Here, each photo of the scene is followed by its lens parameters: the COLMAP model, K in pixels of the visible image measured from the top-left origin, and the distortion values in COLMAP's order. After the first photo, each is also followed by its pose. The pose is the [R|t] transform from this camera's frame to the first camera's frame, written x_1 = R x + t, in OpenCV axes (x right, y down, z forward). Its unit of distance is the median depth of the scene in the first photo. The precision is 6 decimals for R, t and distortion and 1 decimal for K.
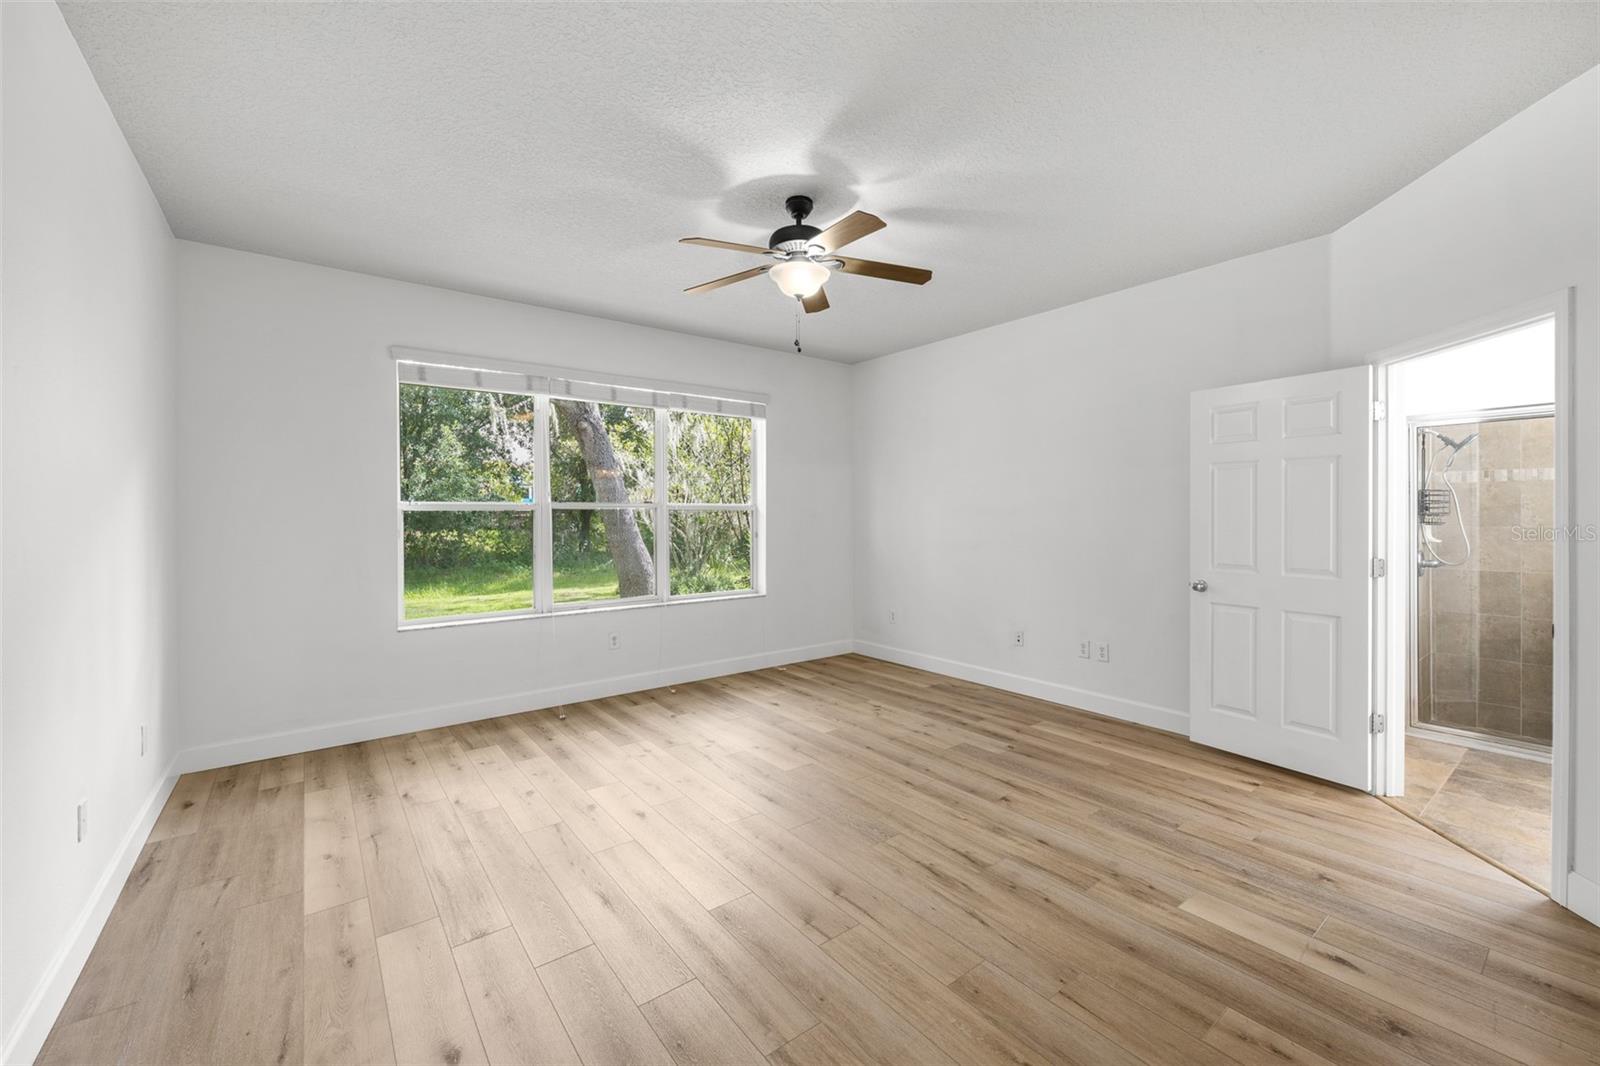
lens RADIAL K [[642.2, 0, 798.3], [0, 642.2, 526.8], [0, 0, 1]] dist [-0.000464, -0.000035]
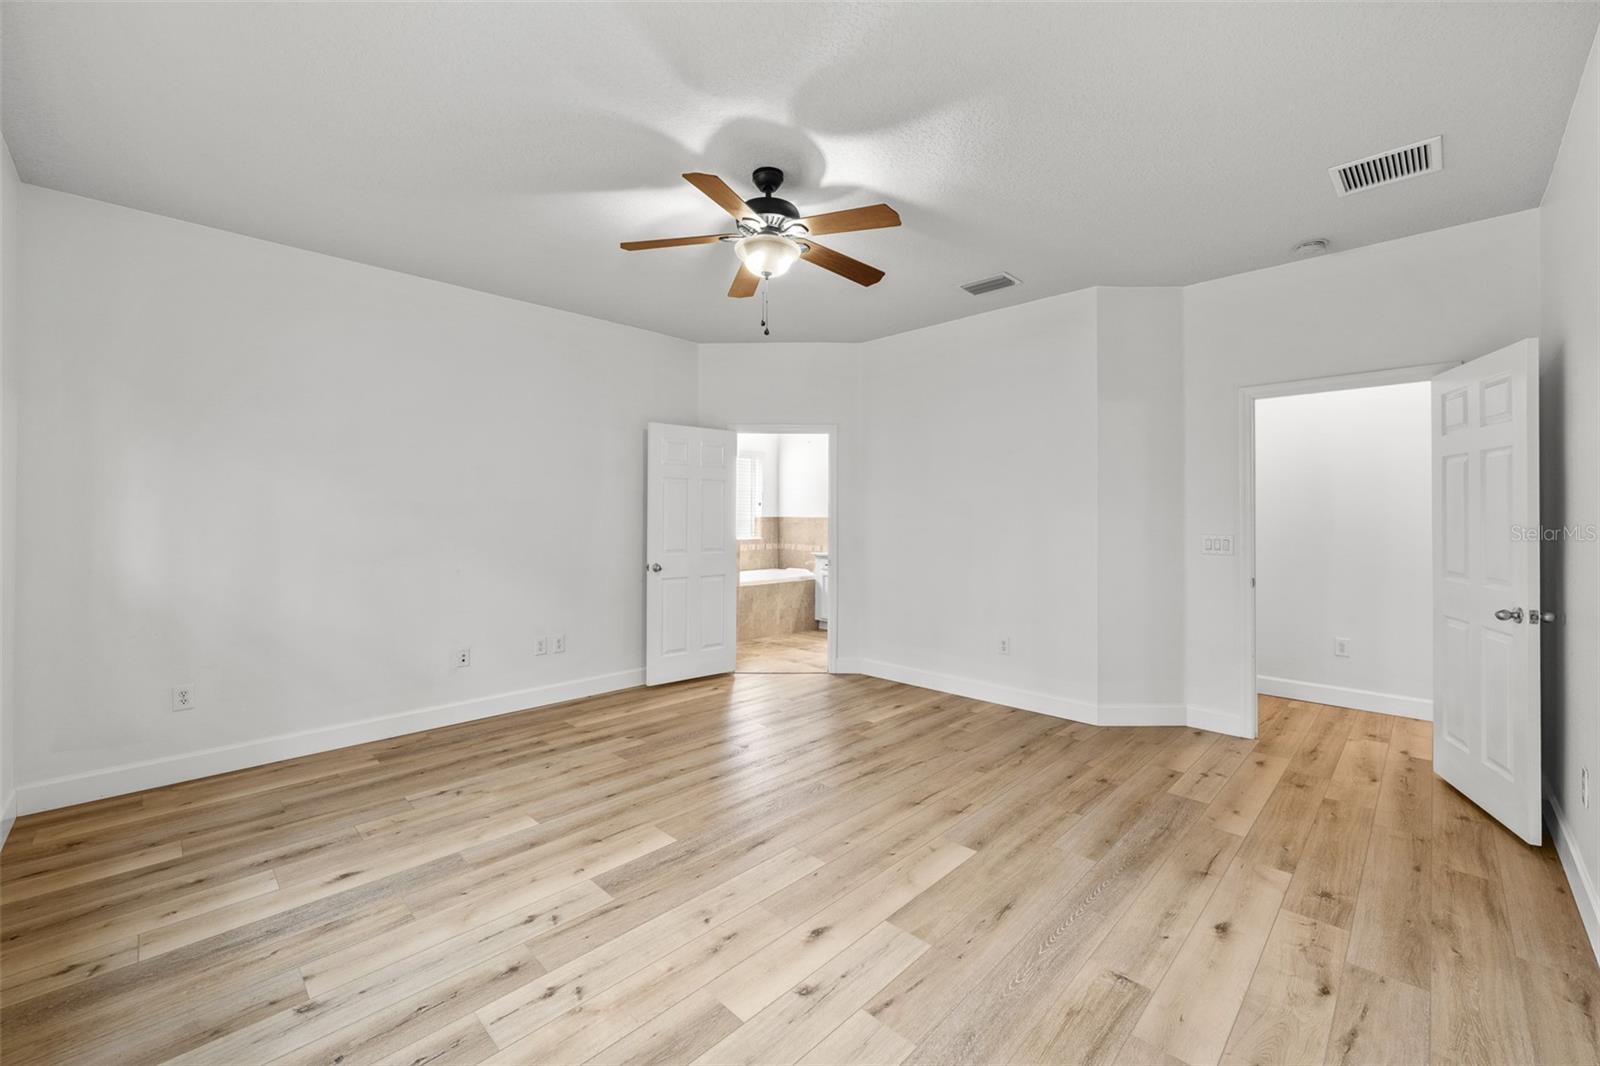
lens RADIAL K [[642.2, 0, 797.9], [0, 642.2, 523.5], [0, 0, 1]] dist [-0.000464, -0.000035]
pose [[-0.133181, -0.006599, 0.991070, -0.722293], [0.019058, 0.999776, 0.009218, -0.007133], [-0.990908, 0.020116, -0.133025, 0.850099]]
